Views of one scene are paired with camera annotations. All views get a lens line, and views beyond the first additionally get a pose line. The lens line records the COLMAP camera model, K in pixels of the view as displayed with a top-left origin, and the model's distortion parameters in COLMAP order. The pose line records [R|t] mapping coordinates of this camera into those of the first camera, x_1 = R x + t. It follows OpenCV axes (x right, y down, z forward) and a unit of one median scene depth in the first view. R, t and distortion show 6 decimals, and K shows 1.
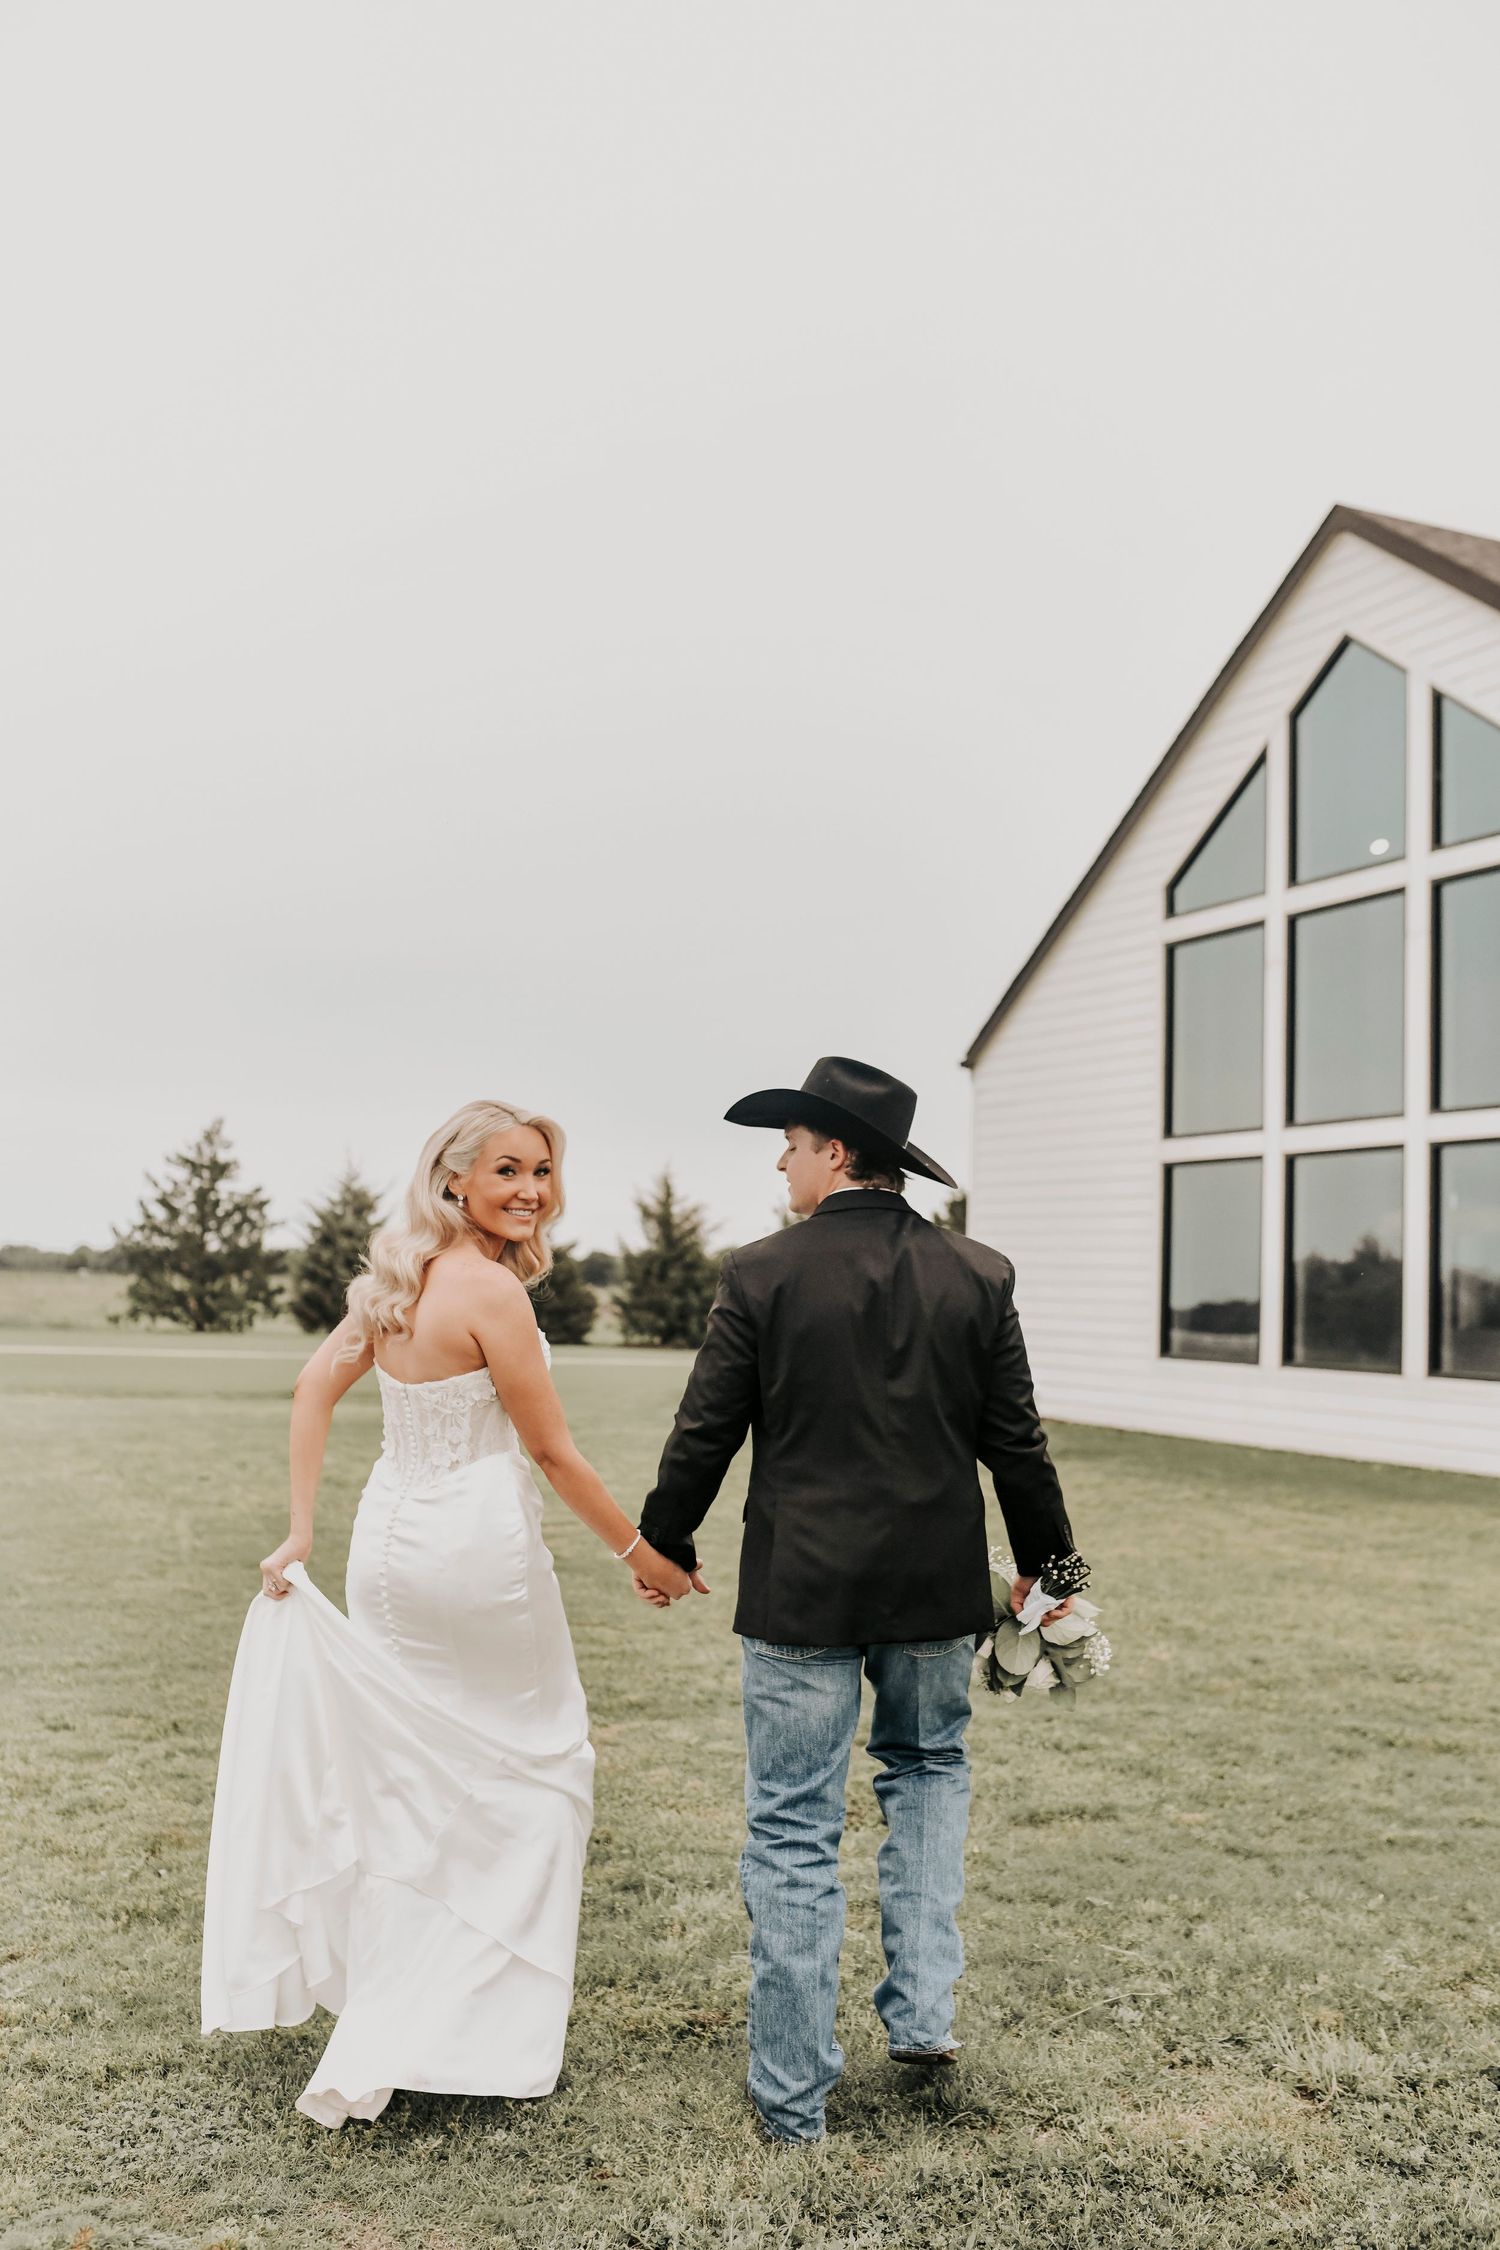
lens RADIAL K [[2158.6, 0, 757.2], [0, 2158.6, 1126.7], [0, 0, 1]] dist [-0.031519, 0.000000]
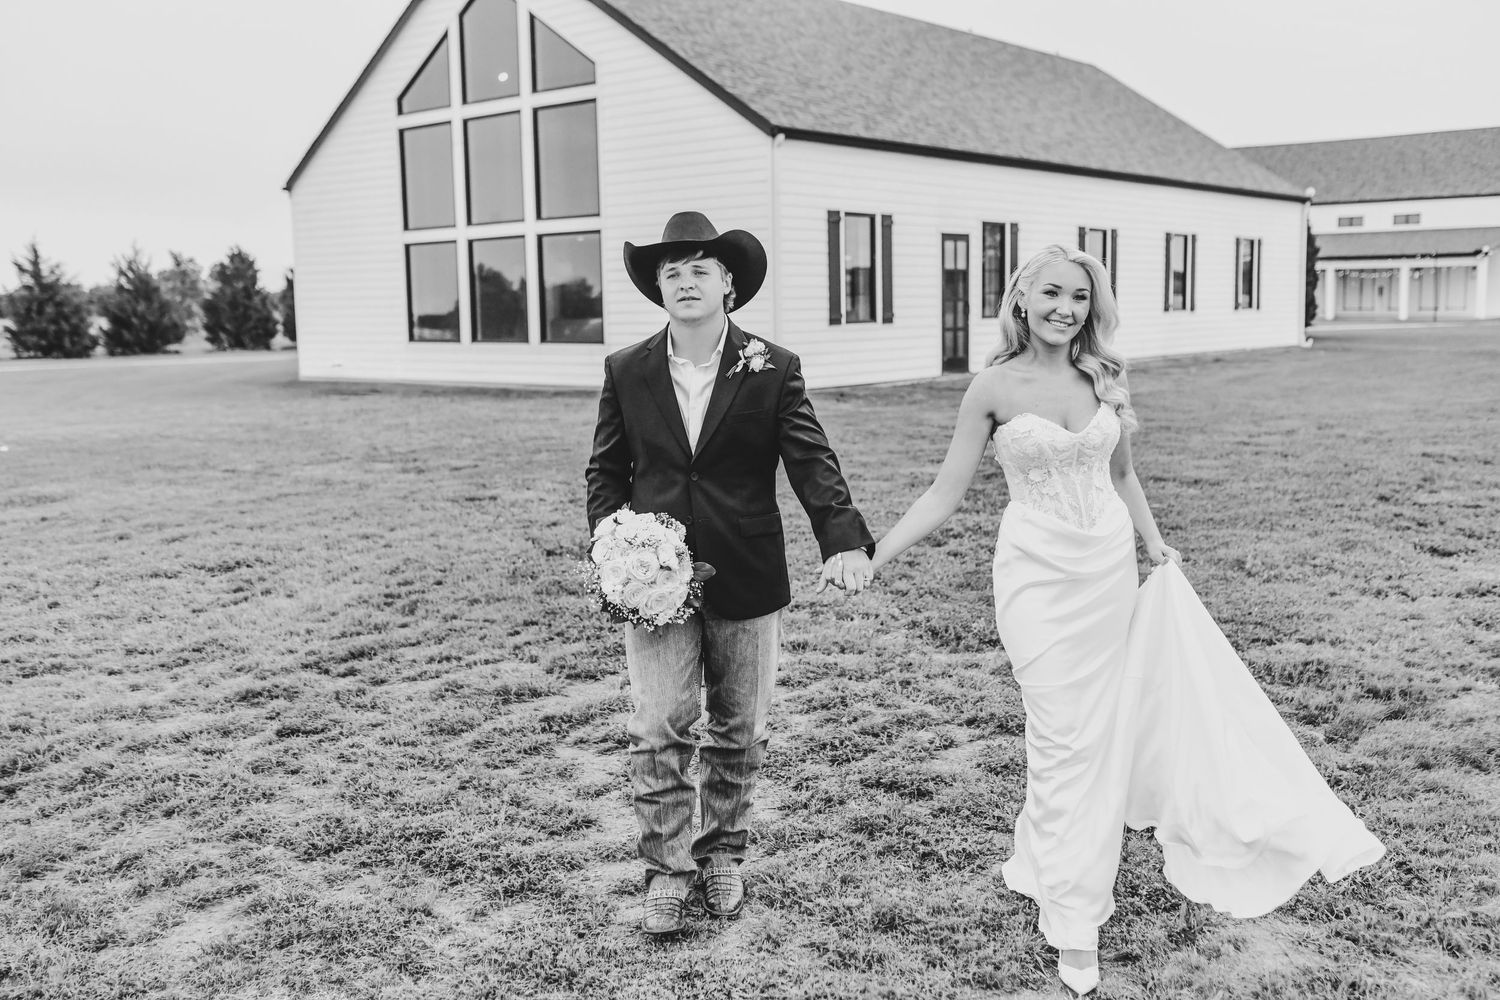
lens RADIAL K [[1439.1, 0, 762.4], [0, 1439.1, 507.4], [0, 0, 1]] dist [-0.031519, 0.000000]
pose [[0.892244, -0.107692, 0.438524, -0.119450], [0.009202, 0.975279, 0.220783, -0.034192], [-0.451460, -0.192957, 0.871178, -0.332352]]
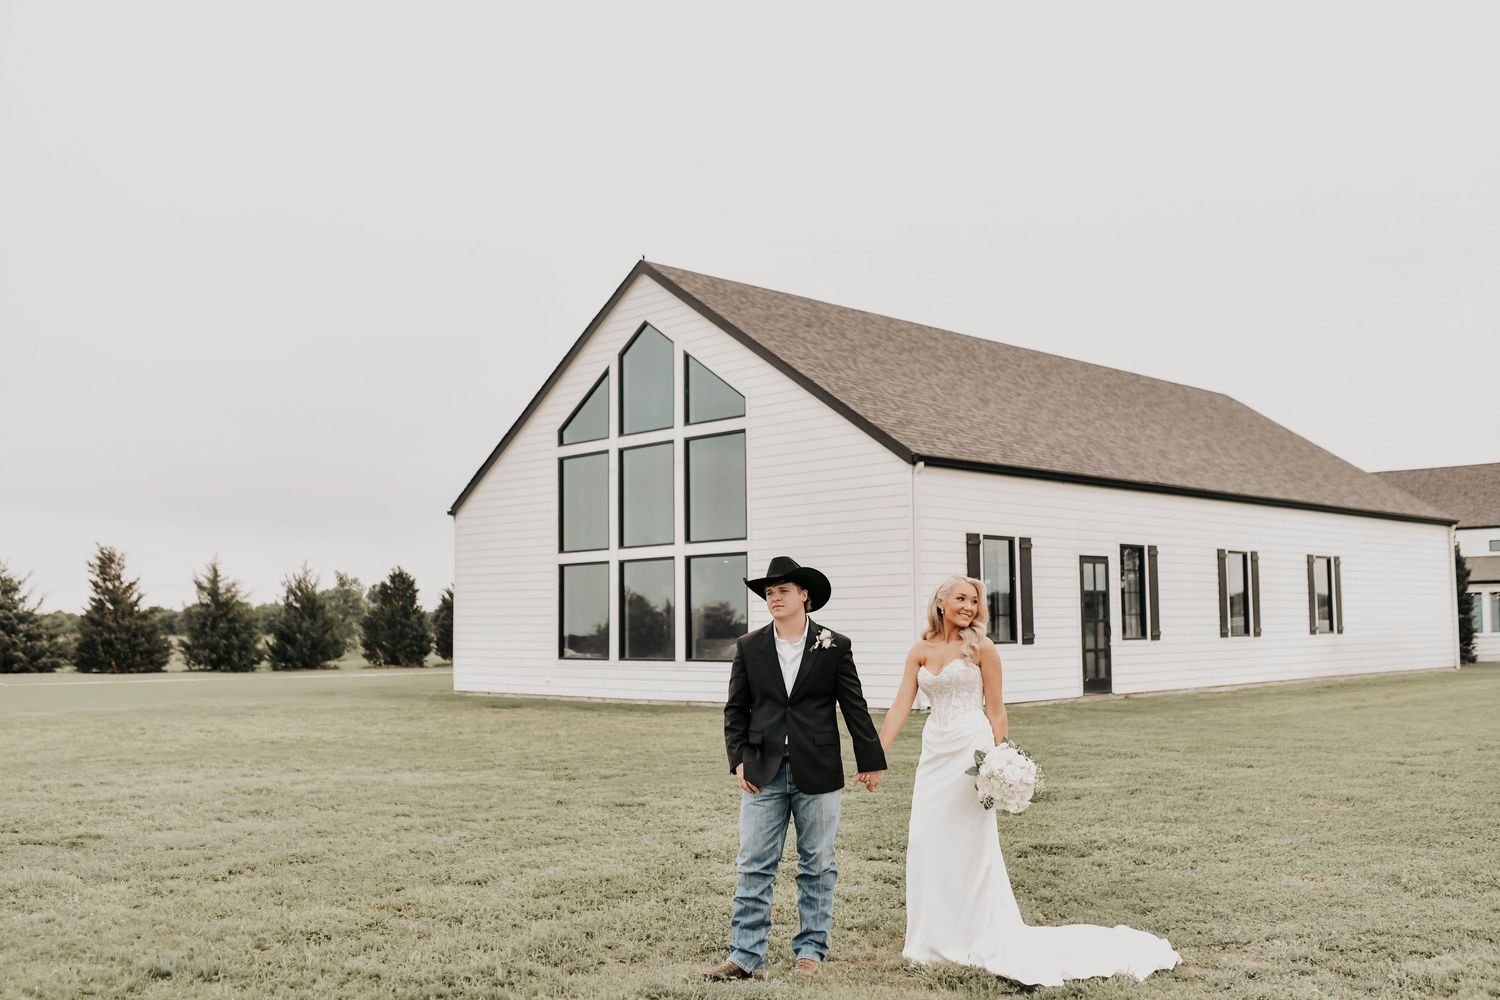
lens RADIAL K [[1439.1, 0, 749.0], [0, 1439.1, 512.4], [0, 0, 1]] dist [-0.031519, 0.000000]
pose [[0.934734, -0.009927, 0.355209, -0.129244], [0.010403, 0.999946, 0.000570, -0.031958], [-0.355196, 0.003163, 0.934787, -0.348368]]
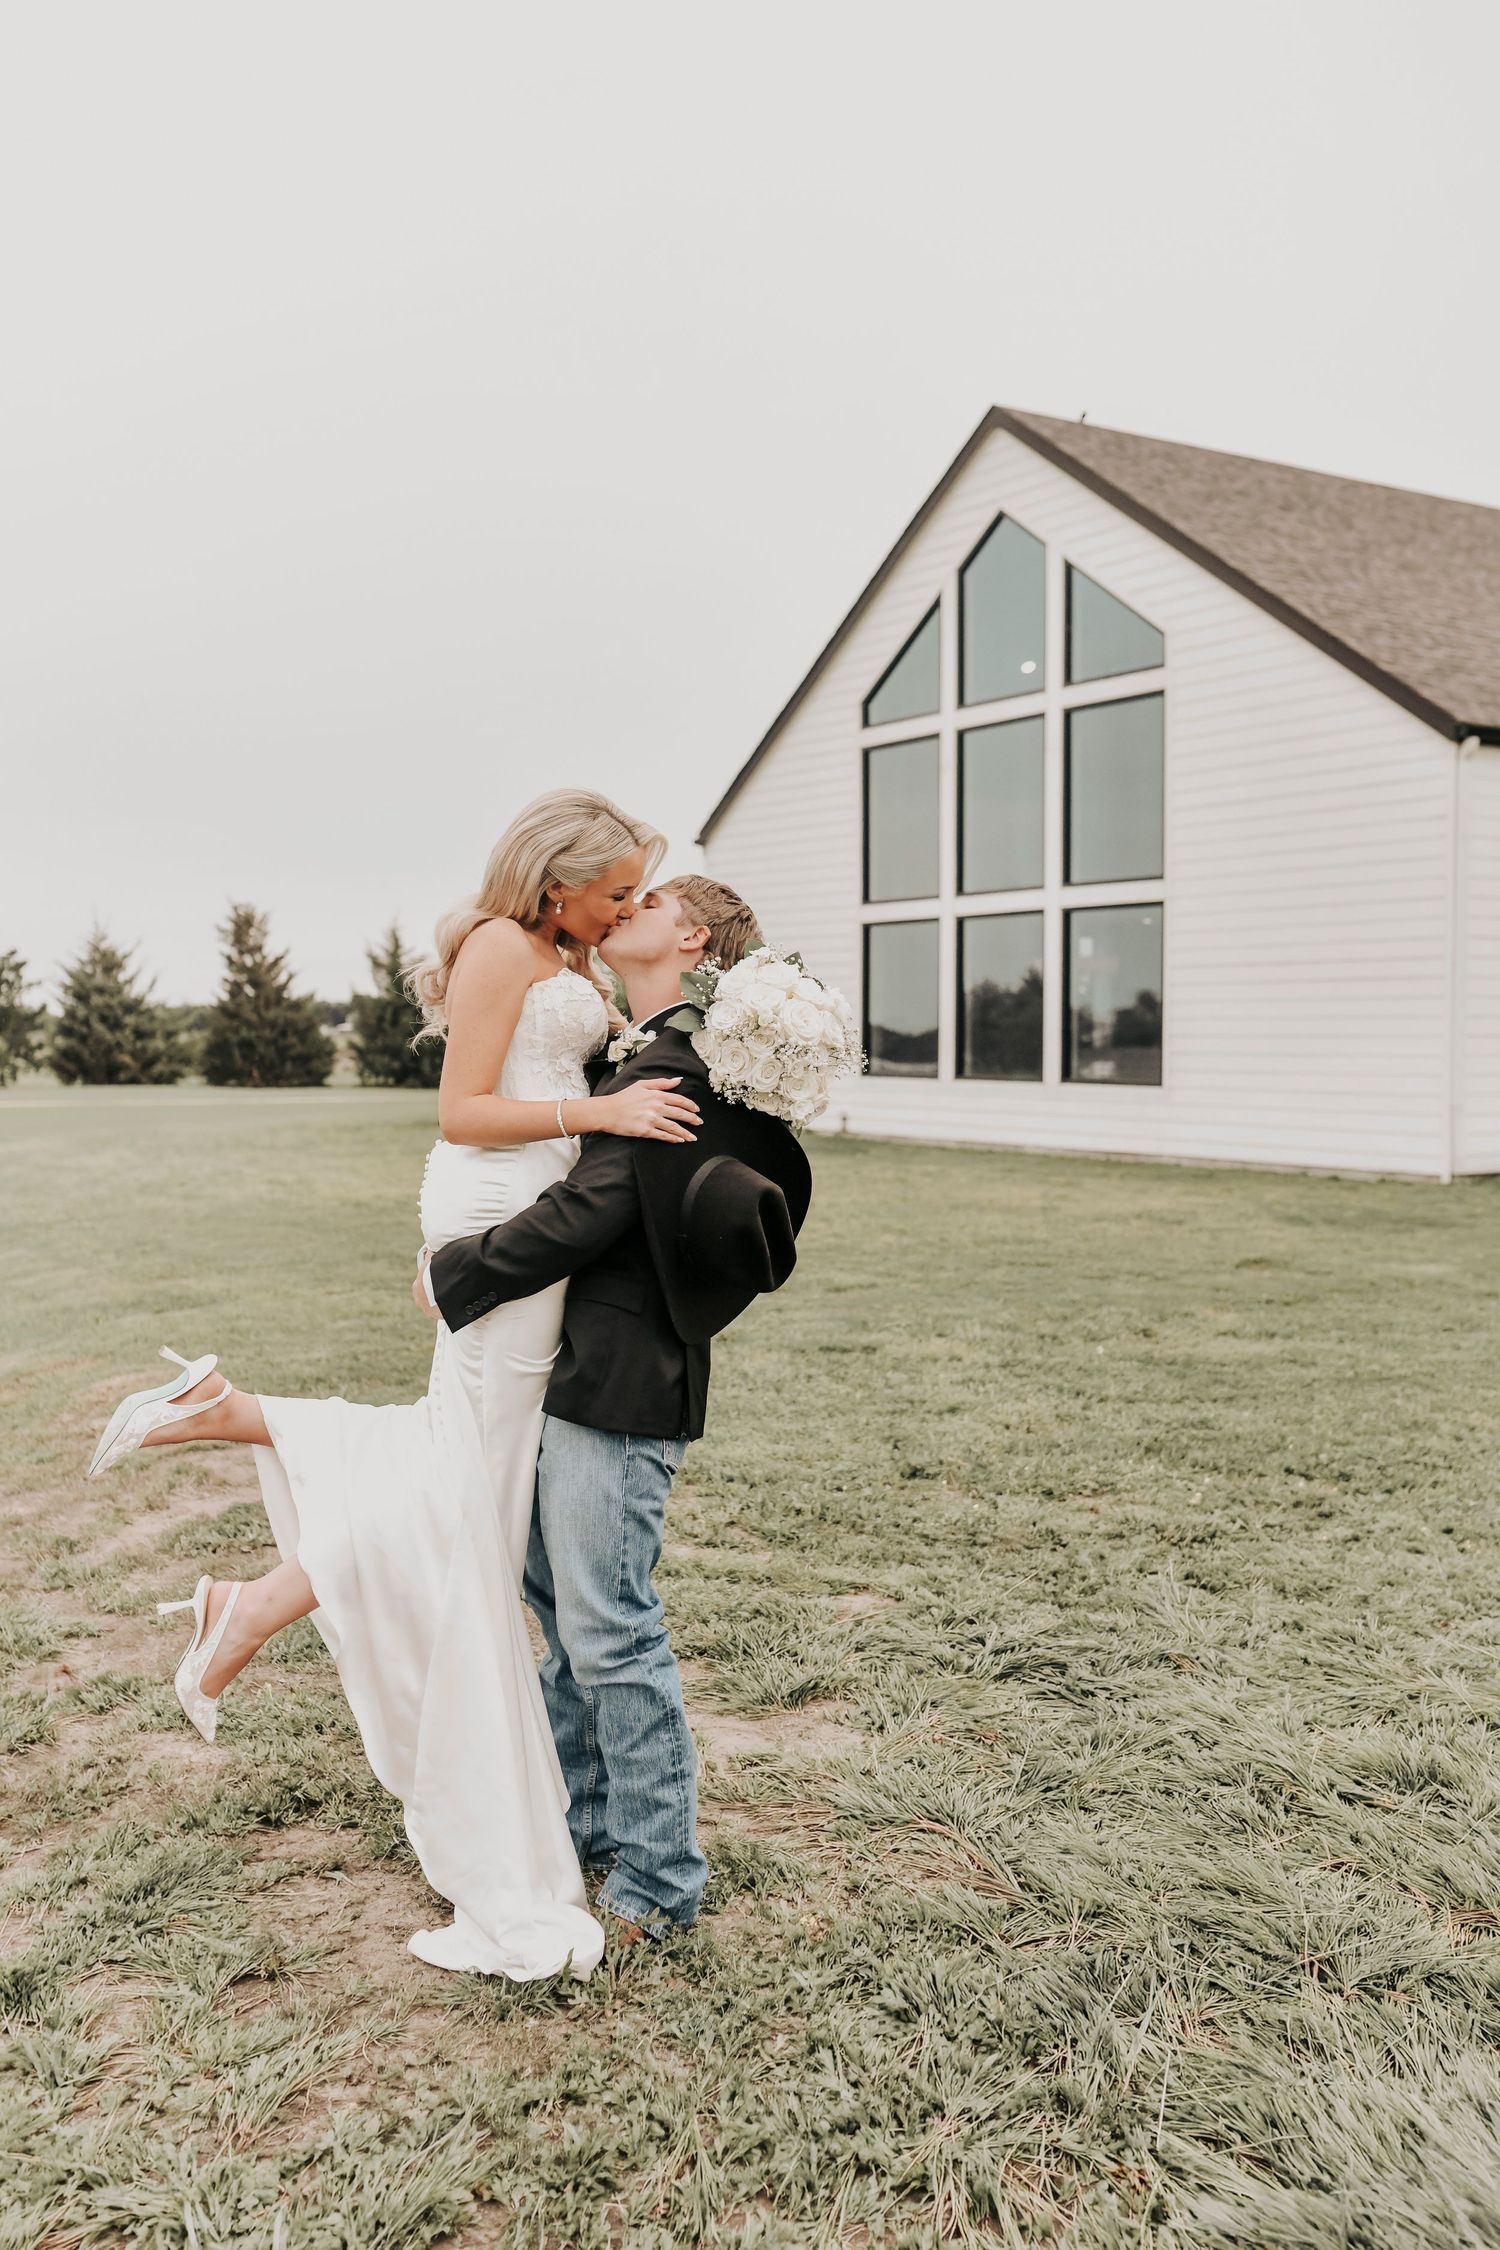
lens RADIAL K [[2158.6, 0, 746.0], [0, 2158.6, 1125.6], [0, 0, 1]] dist [-0.031519, 0.000000]
pose [[0.989476, -0.034732, 0.140467, -0.061774], [0.017519, 0.992379, 0.121975, -0.021341], [-0.143633, -0.118231, 0.982543, -0.251547]]
